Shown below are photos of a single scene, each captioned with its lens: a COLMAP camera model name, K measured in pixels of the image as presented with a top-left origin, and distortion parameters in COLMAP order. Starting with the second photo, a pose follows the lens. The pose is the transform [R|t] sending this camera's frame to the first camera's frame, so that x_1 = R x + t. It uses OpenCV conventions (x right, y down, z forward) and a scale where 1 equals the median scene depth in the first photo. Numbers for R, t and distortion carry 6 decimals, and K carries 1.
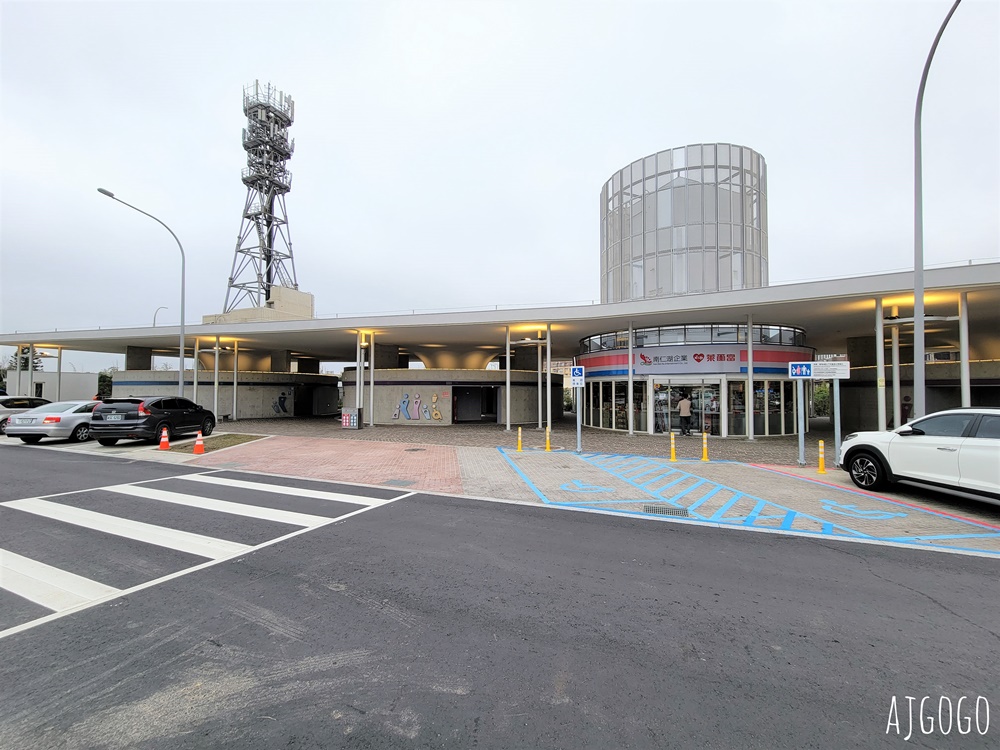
lens RADIAL K [[408.6, 0, 497.2], [0, 408.6, 378.7], [0, 0, 1]] dist [-0.006346, 0.001108]
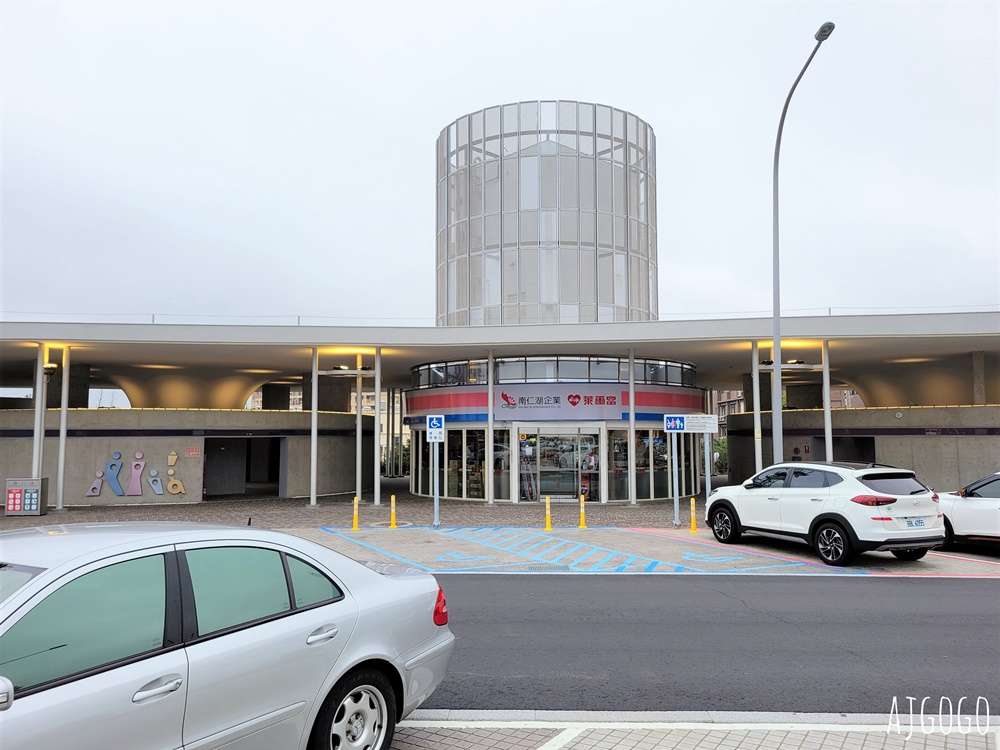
lens RADIAL K [[738.3, 0, 500.2], [0, 738.3, 373.0], [0, 0, 1]] dist [0.044831, -0.037195]
pose [[0.934483, 0.025311, 0.355108, -0.113815], [-0.004527, 0.998234, -0.059237, -0.016517], [-0.355980, 0.053748, 0.932947, -0.217409]]
